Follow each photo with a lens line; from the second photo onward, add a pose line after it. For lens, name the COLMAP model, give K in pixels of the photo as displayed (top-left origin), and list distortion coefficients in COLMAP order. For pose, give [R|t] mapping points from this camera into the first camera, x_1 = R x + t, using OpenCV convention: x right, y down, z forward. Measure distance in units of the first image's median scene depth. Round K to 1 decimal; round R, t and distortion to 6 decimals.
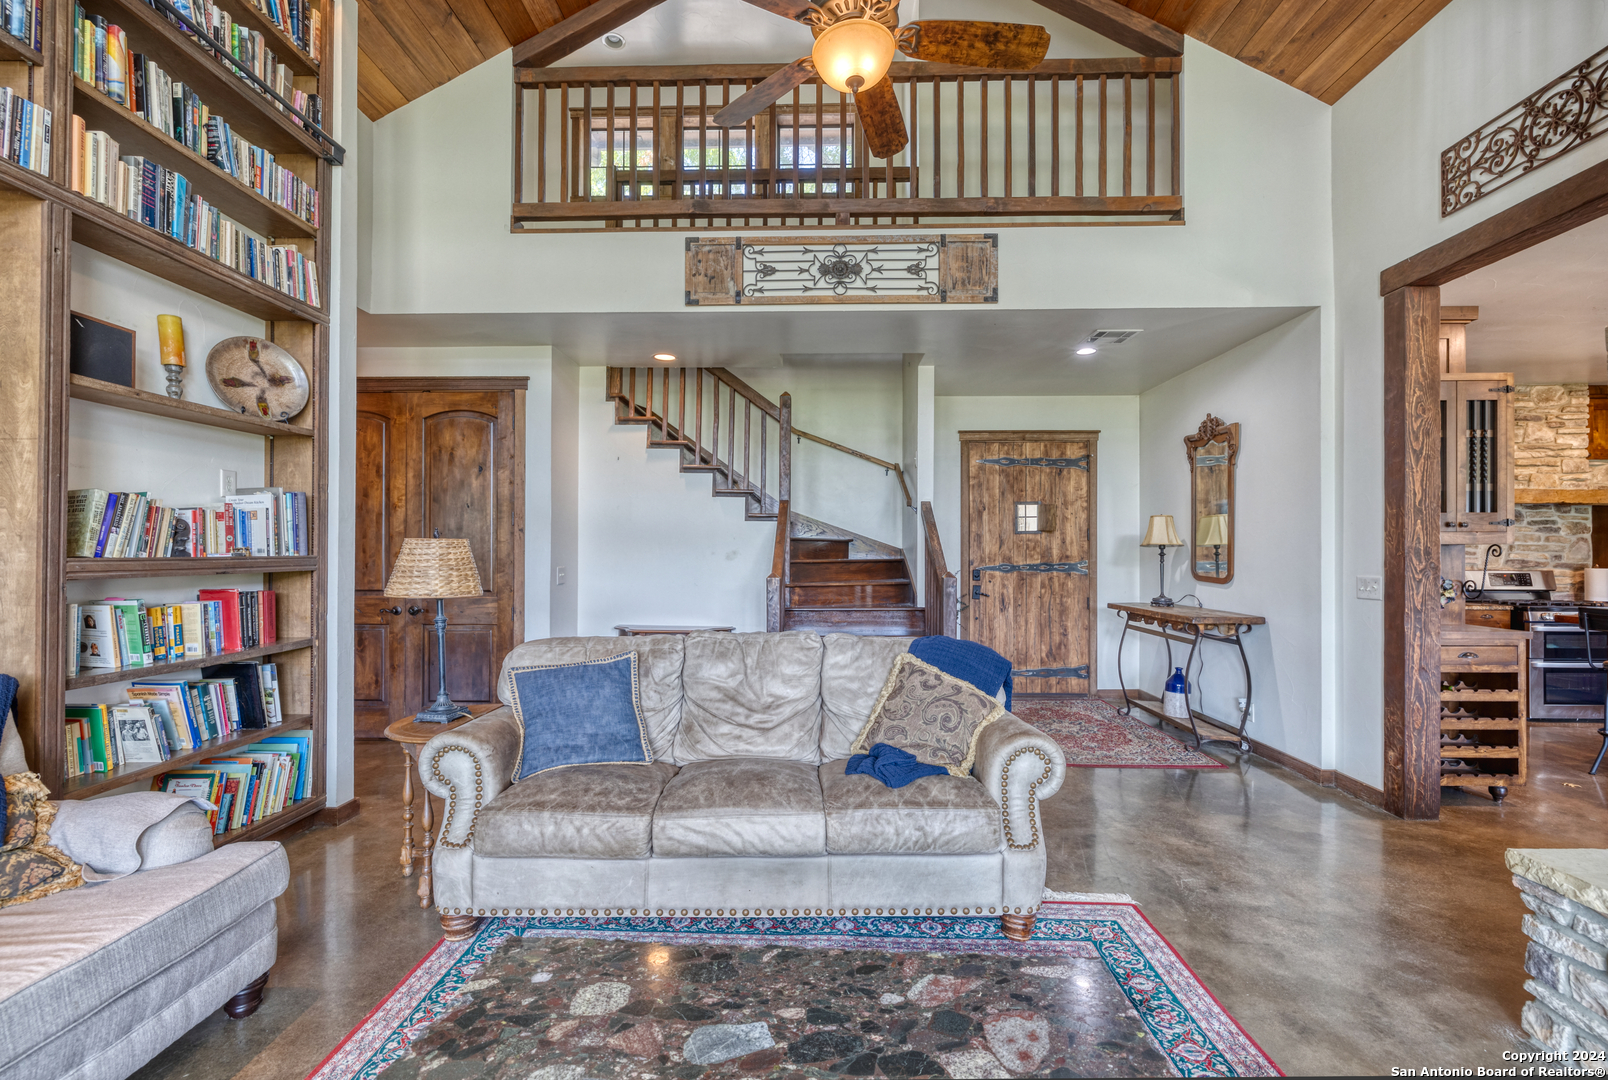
lens RADIAL K [[691.5, 0, 810.7], [0, 691.5, 541.9], [0, 0, 1]] dist [0.001811, 0.000106]
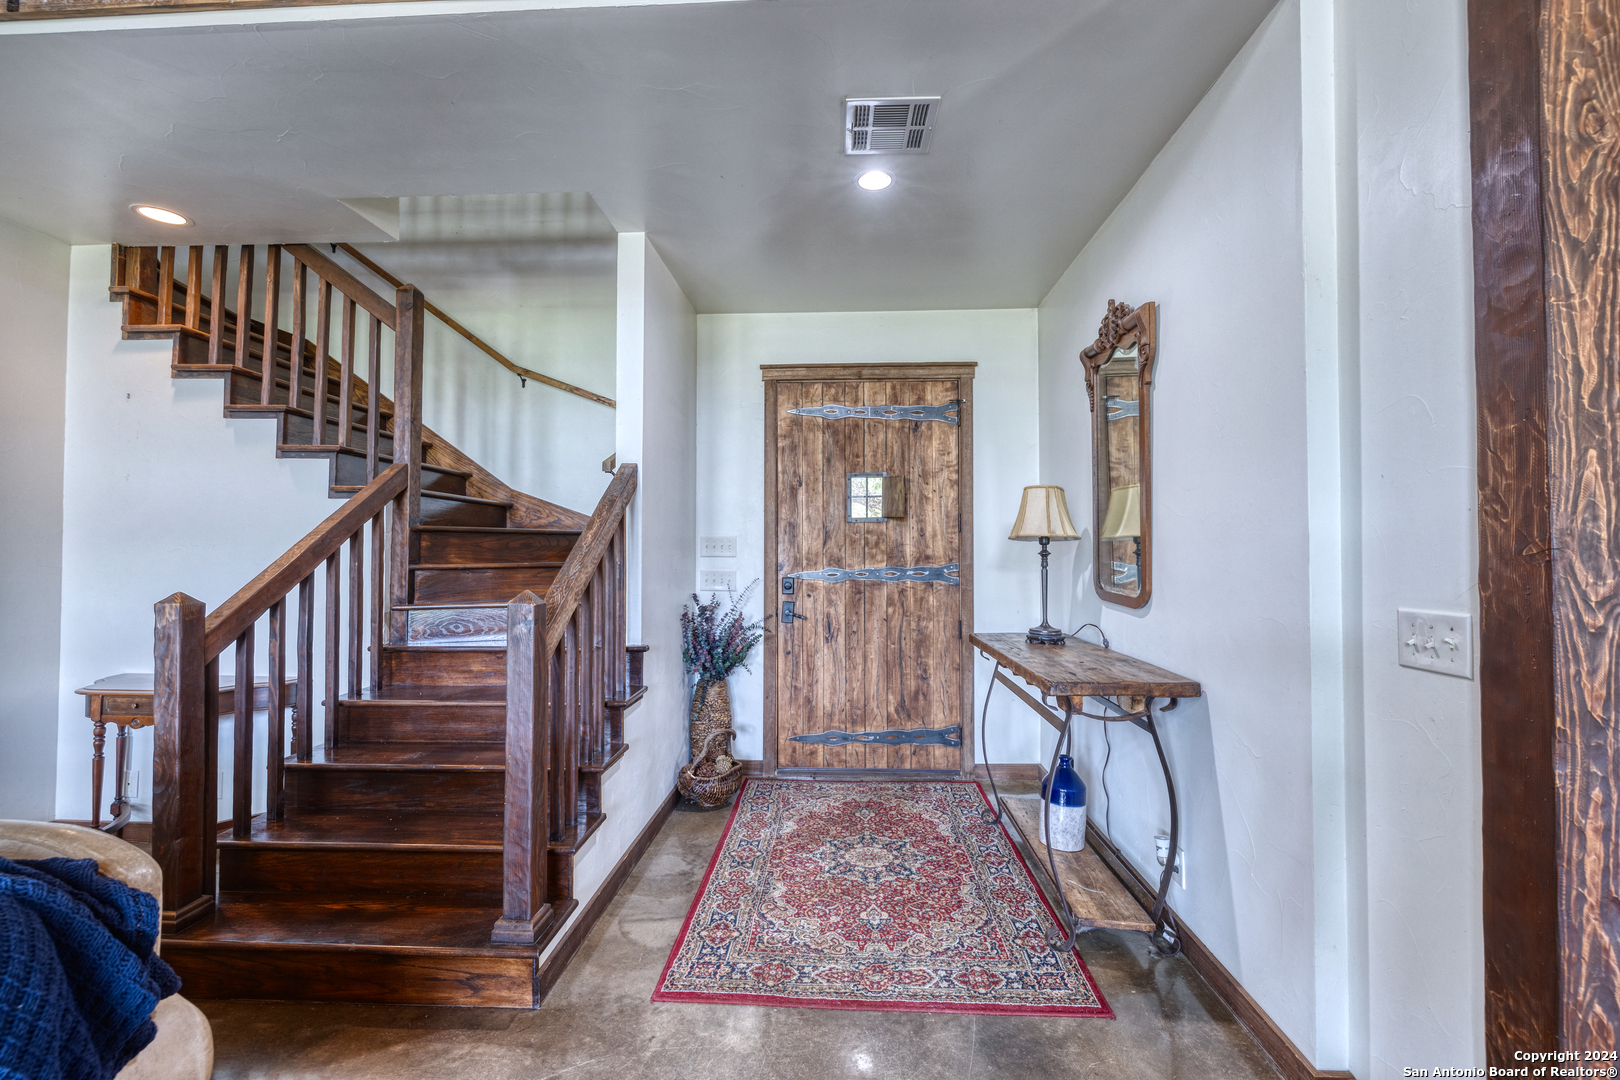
lens RADIAL K [[677.5, 0, 811.6], [0, 677.5, 532.4], [0, 0, 1]] dist [-0.001957, -0.000071]
pose [[0.999670, -0.003502, -0.025432, 0.286981], [0.003167, 0.999908, -0.013197, 0.006321], [0.025476, 0.013112, 0.999589, 0.374041]]
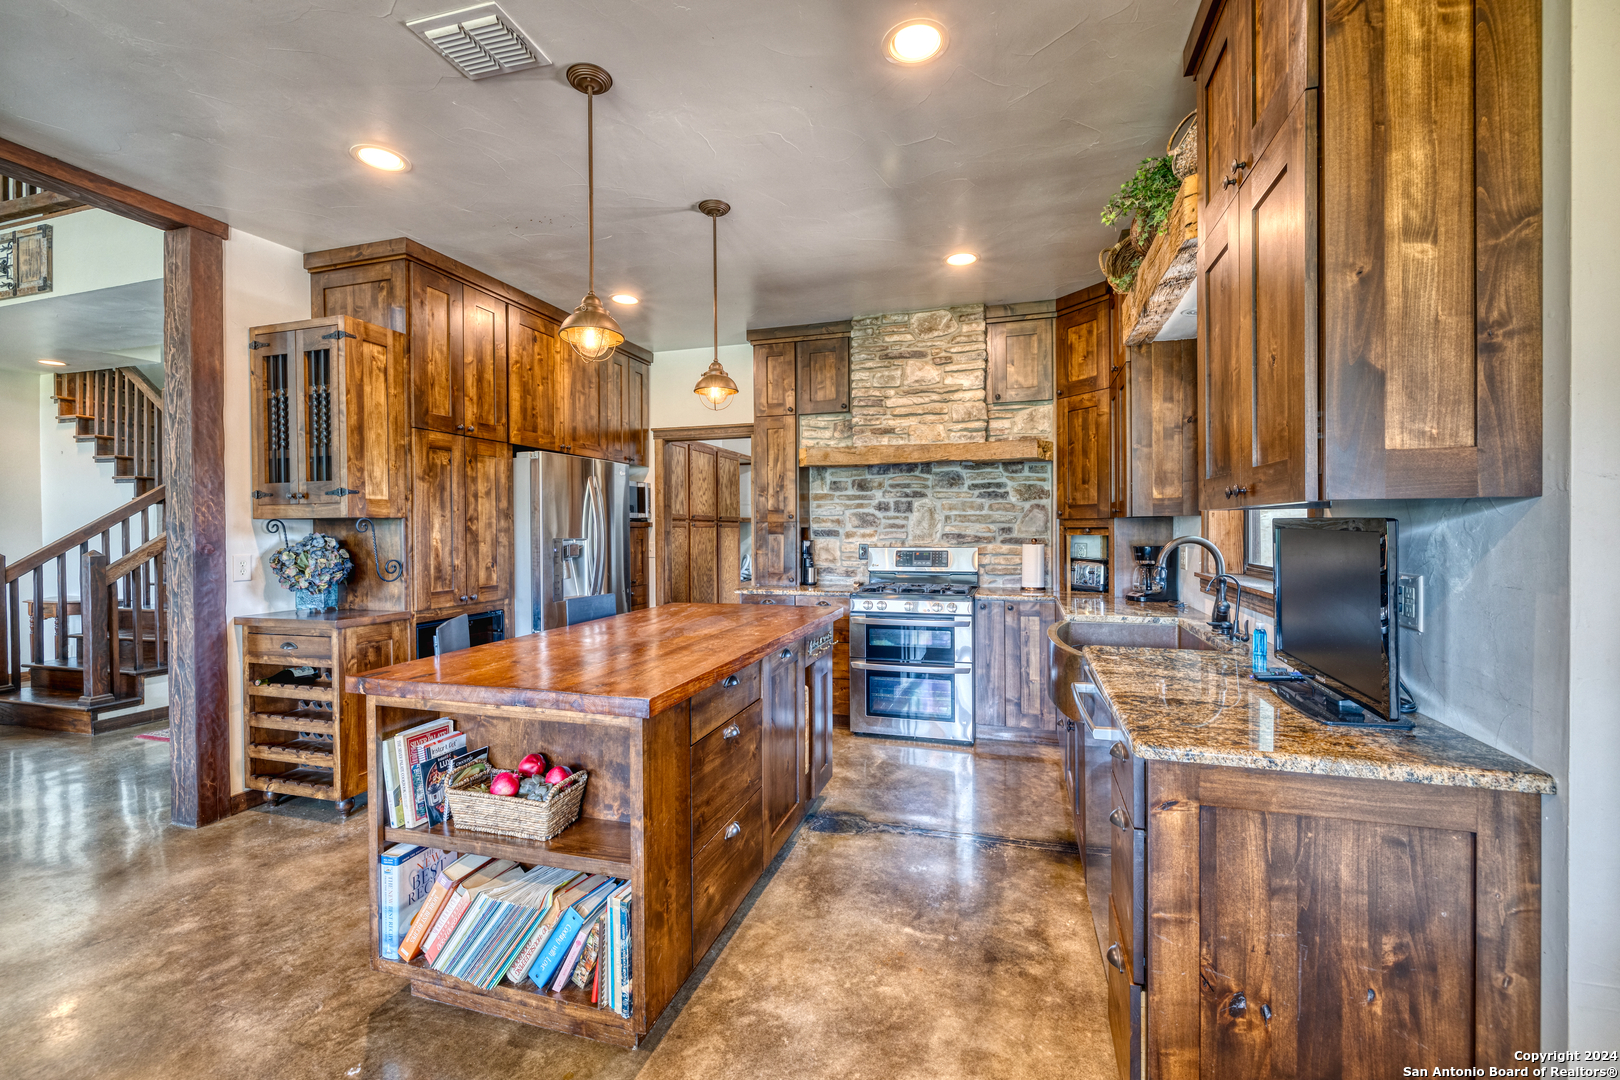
lens RADIAL K [[677.5, 0, 811.6], [0, 677.5, 532.4], [0, 0, 1]] dist [-0.001957, -0.000071]
pose [[0.964318, -0.008691, -0.264603, 1.068374], [0.013300, 0.999789, 0.015632, 0.009916], [0.264411, -0.018593, 0.964231, 0.208941]]
